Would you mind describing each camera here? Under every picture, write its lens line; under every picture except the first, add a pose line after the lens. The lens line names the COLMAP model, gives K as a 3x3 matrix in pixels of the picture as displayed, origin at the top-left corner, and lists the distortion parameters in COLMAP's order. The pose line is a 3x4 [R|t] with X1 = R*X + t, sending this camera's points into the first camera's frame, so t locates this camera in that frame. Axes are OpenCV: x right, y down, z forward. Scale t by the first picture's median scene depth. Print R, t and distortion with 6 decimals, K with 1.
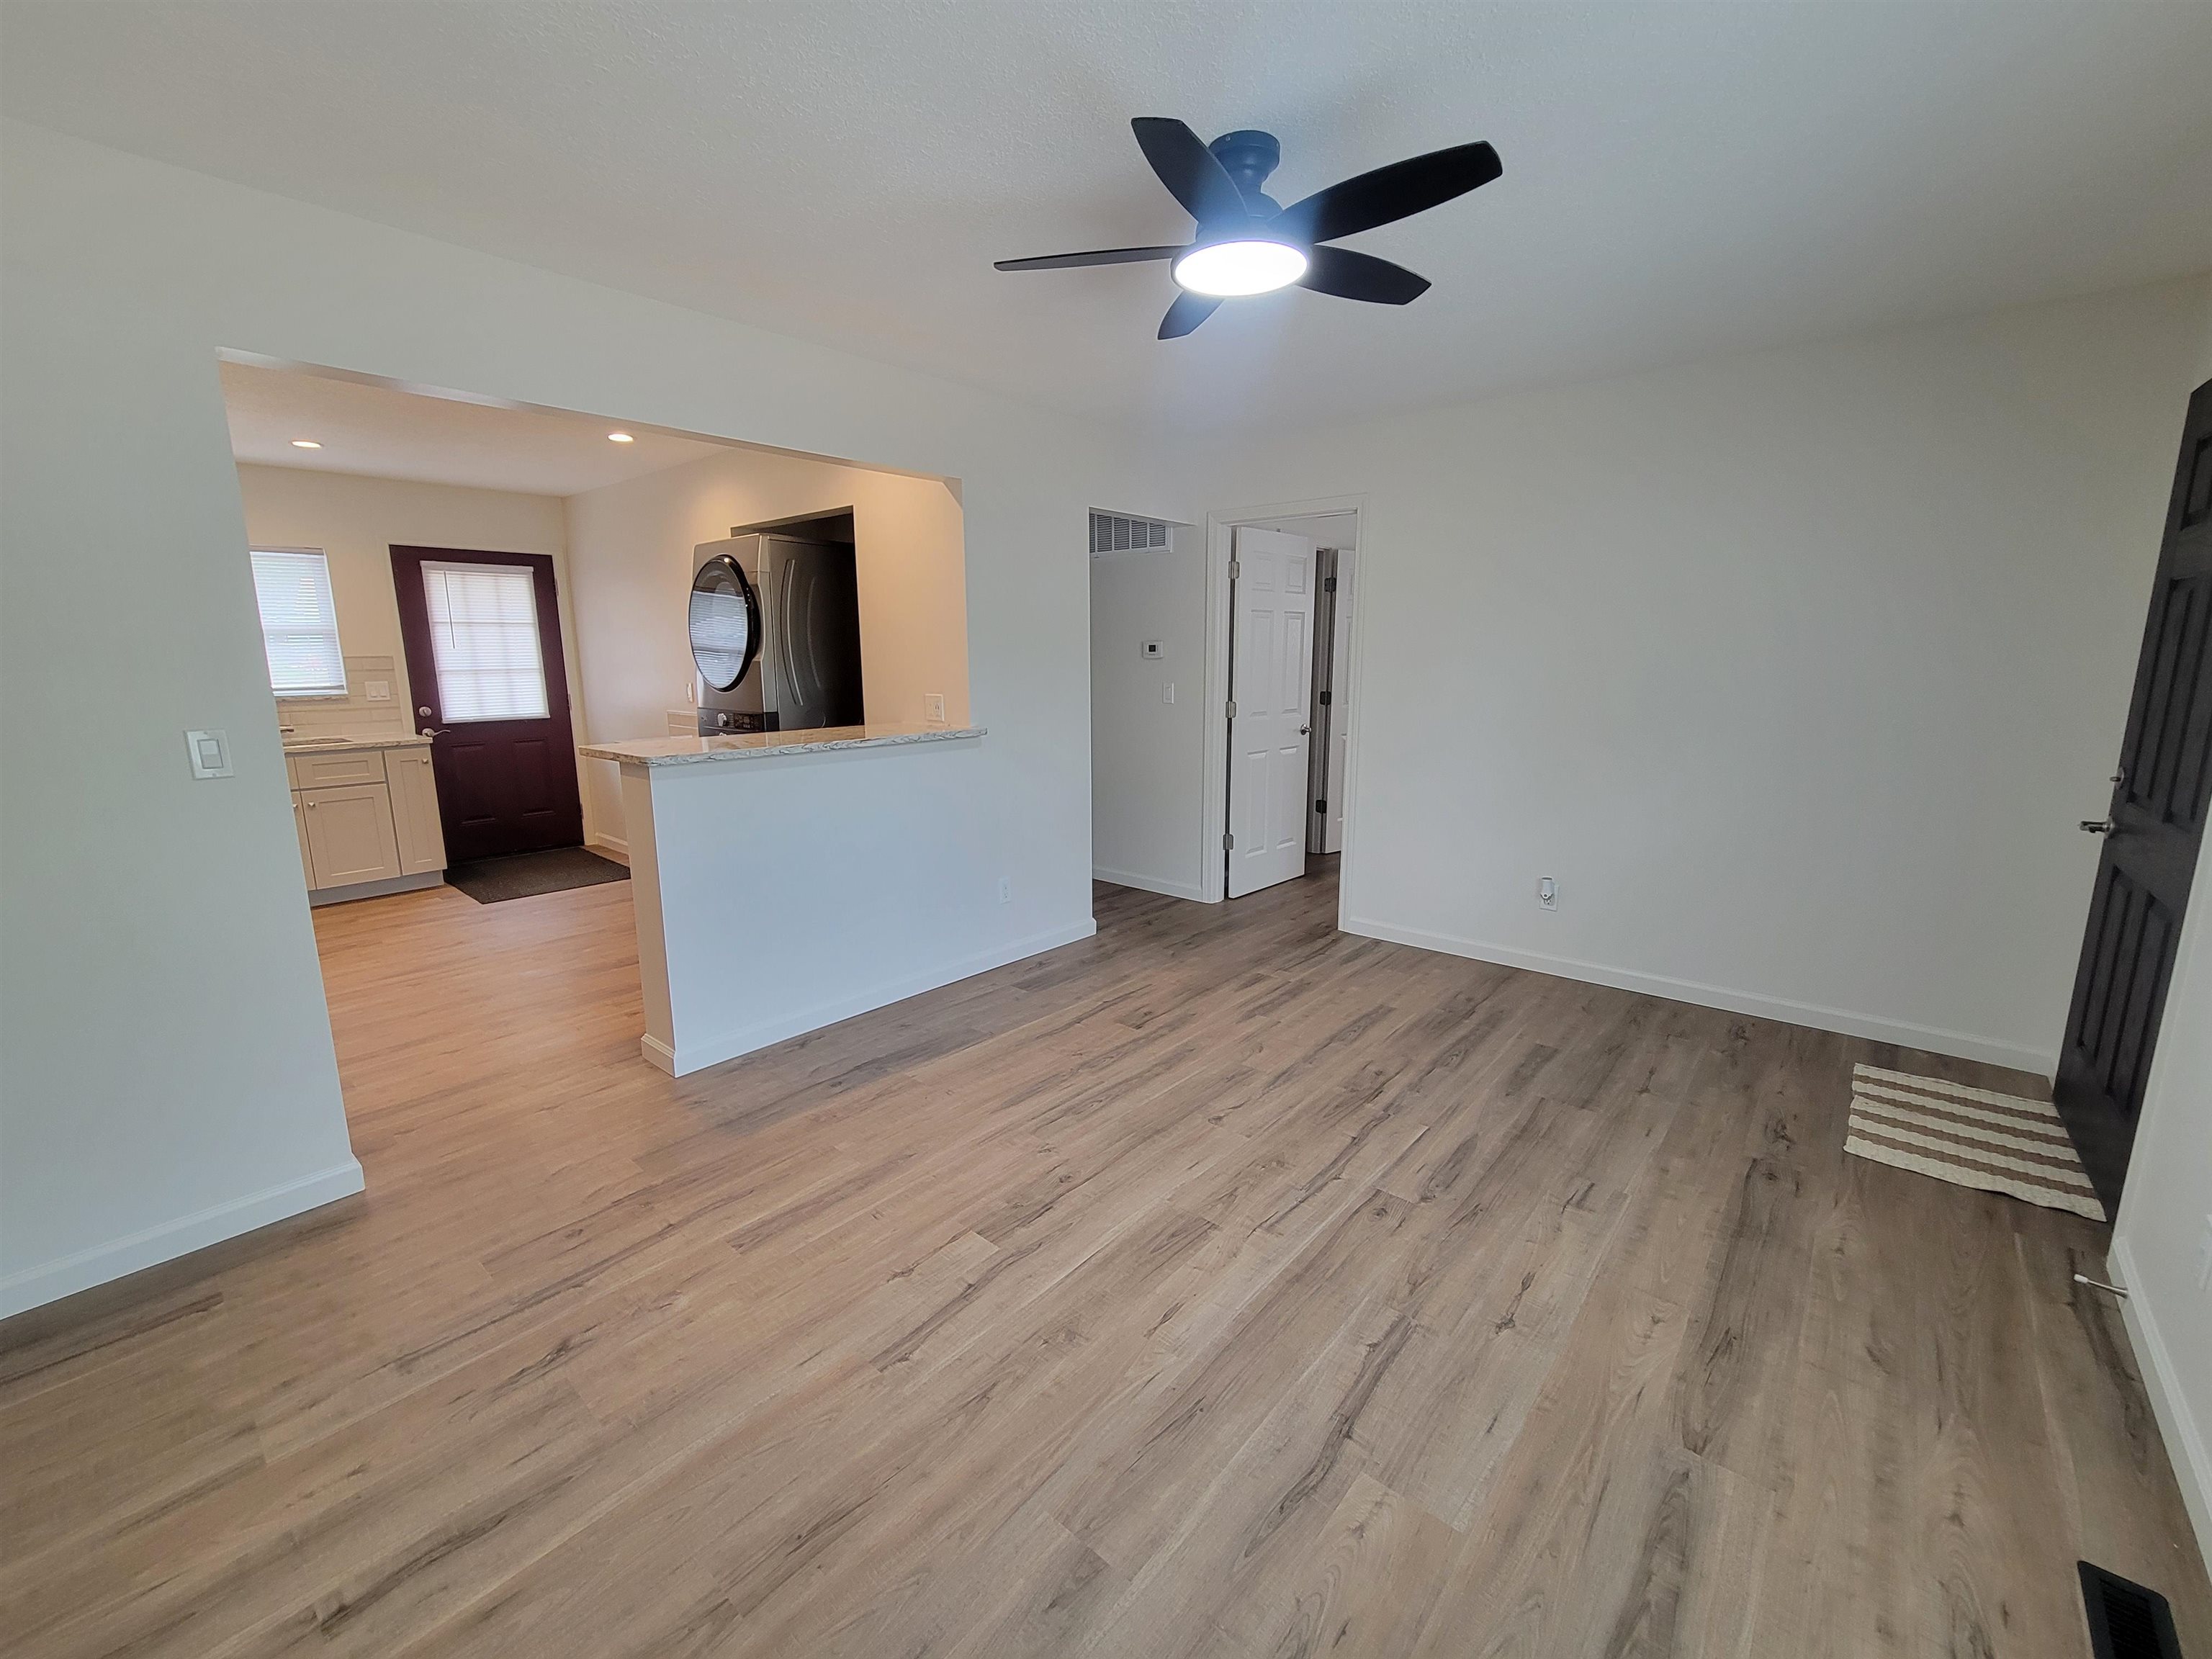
lens RADIAL K [[909.6, 0, 1105.0], [0, 909.6, 827.2], [0, 0, 1]] dist [-0.003723, -0.000680]
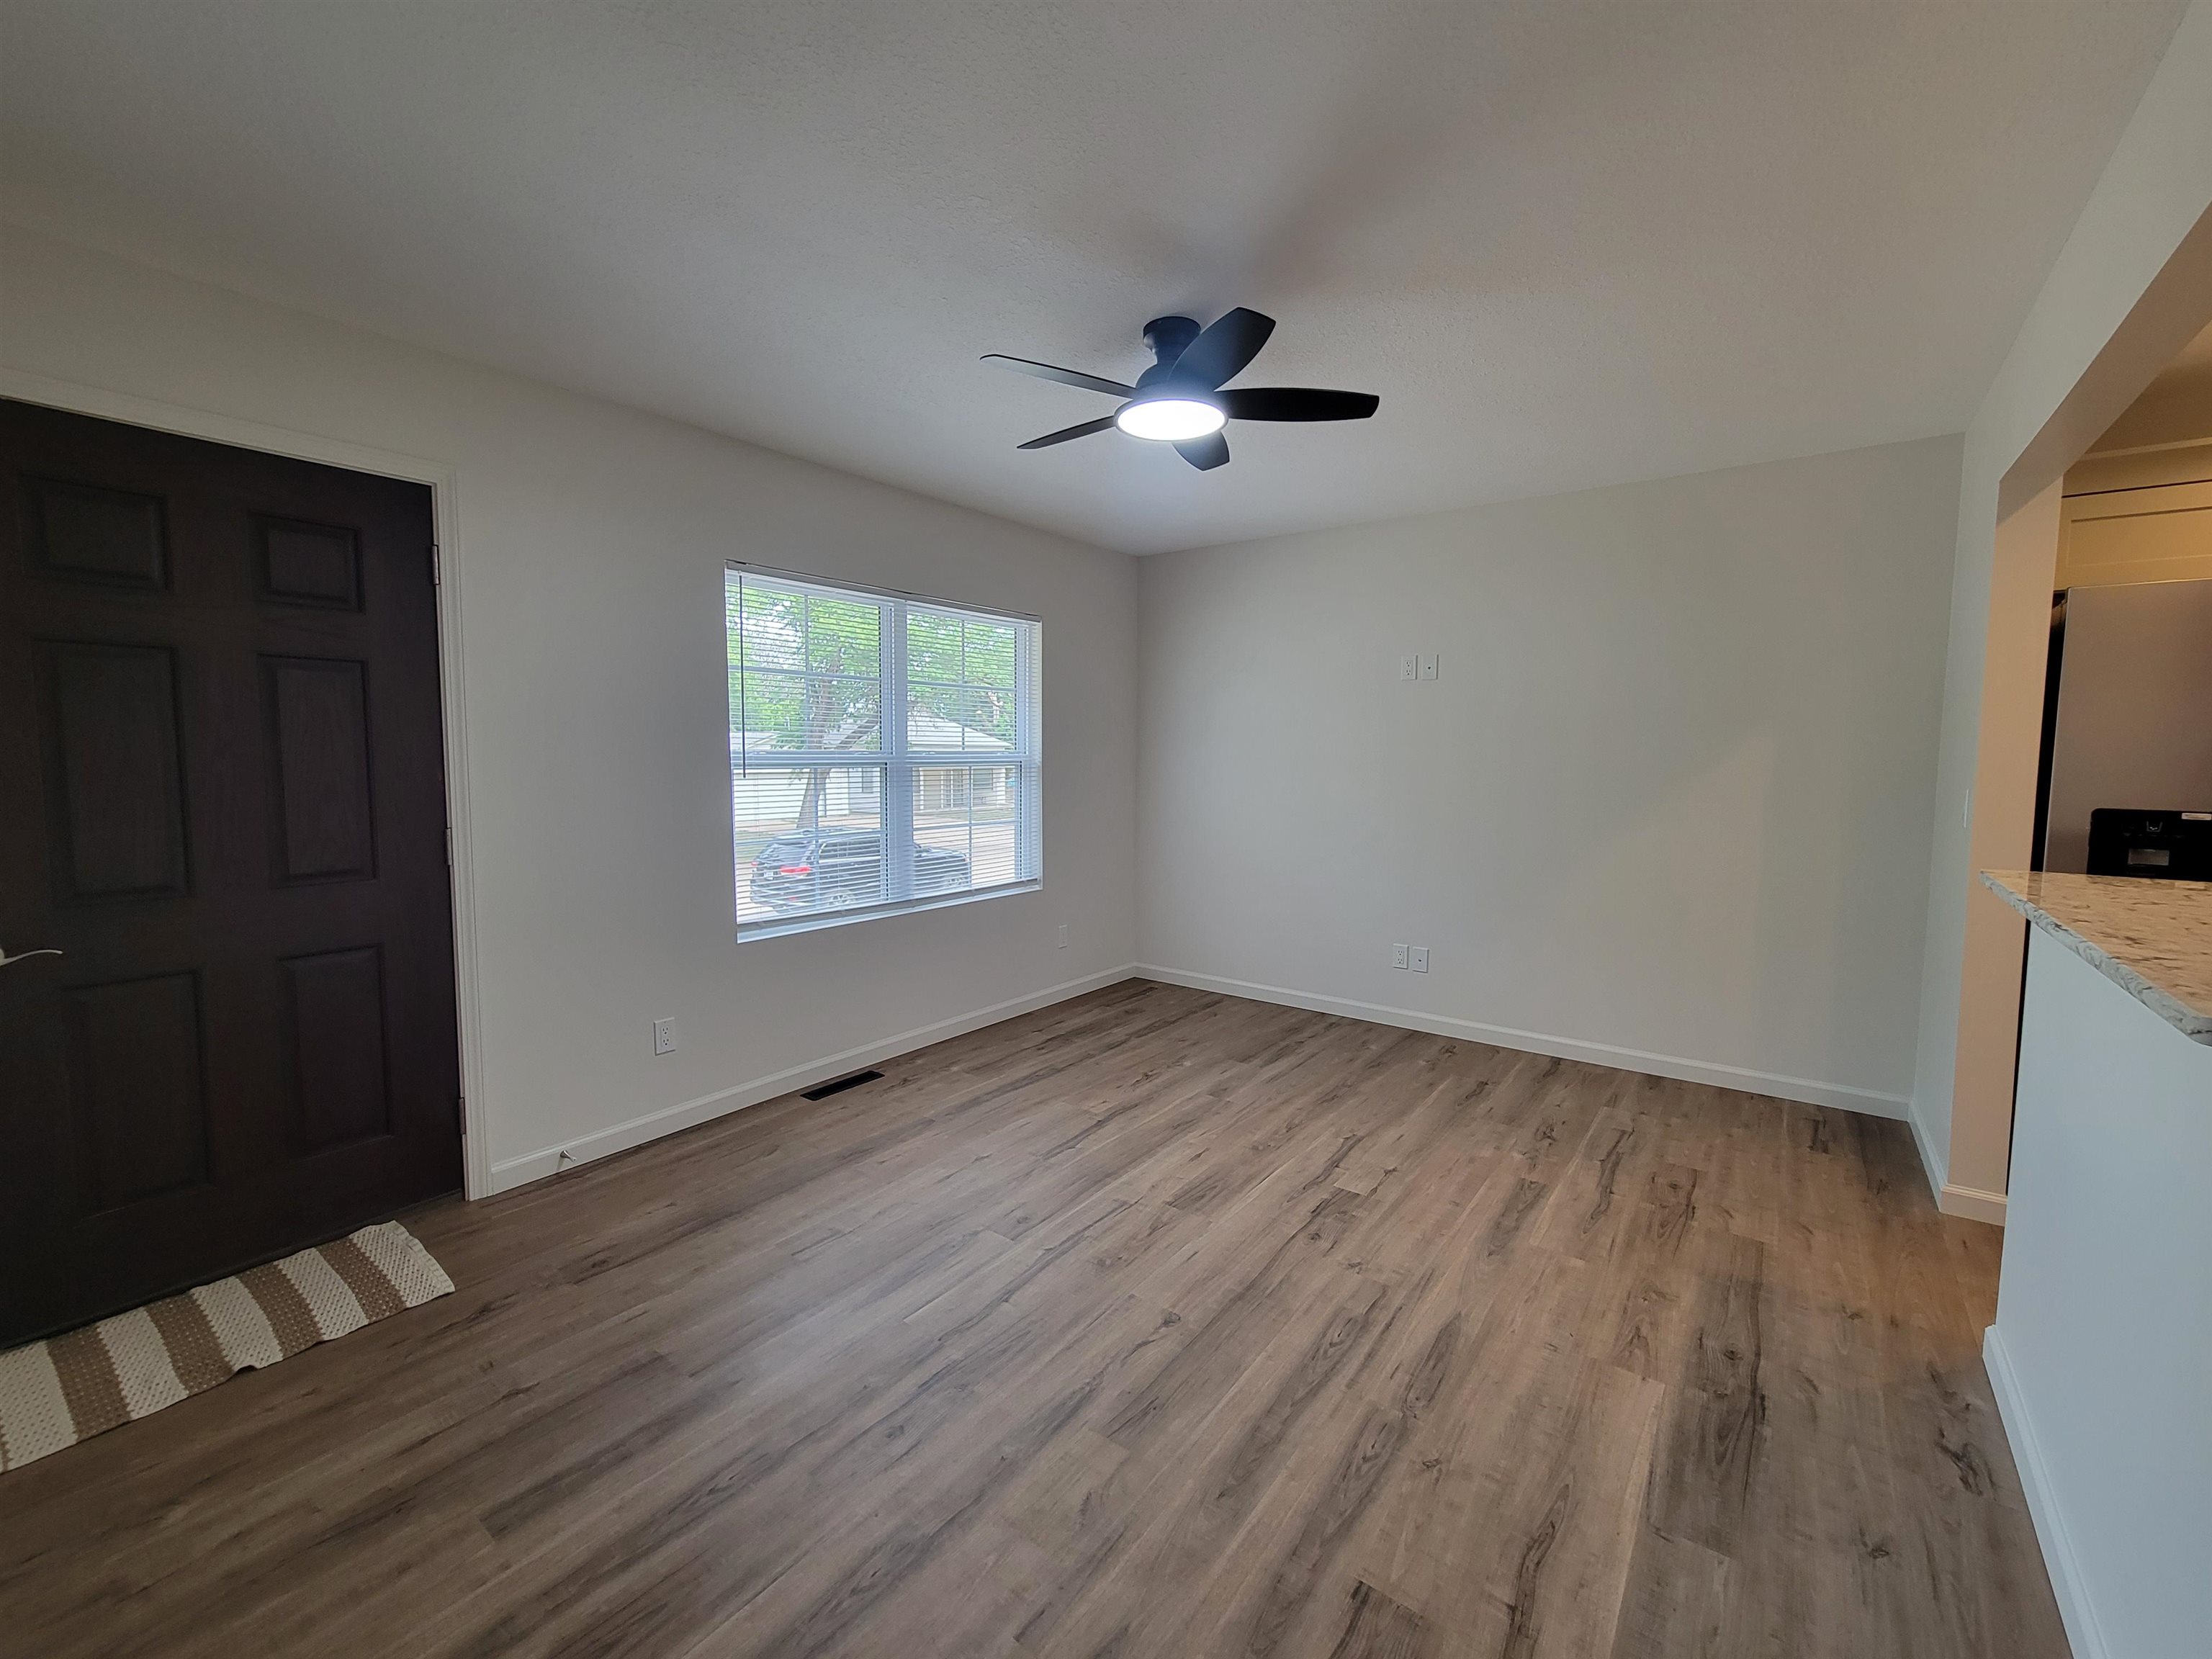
lens RADIAL K [[909.6, 0, 1105.8], [0, 909.6, 824.3], [0, 0, 1]] dist [-0.003723, -0.000680]
pose [[-0.997912, 0.008055, -0.064082, 0.246691], [-0.009516, 0.963029, 0.269231, -0.325090], [0.063881, 0.269278, -0.960941, 1.794785]]
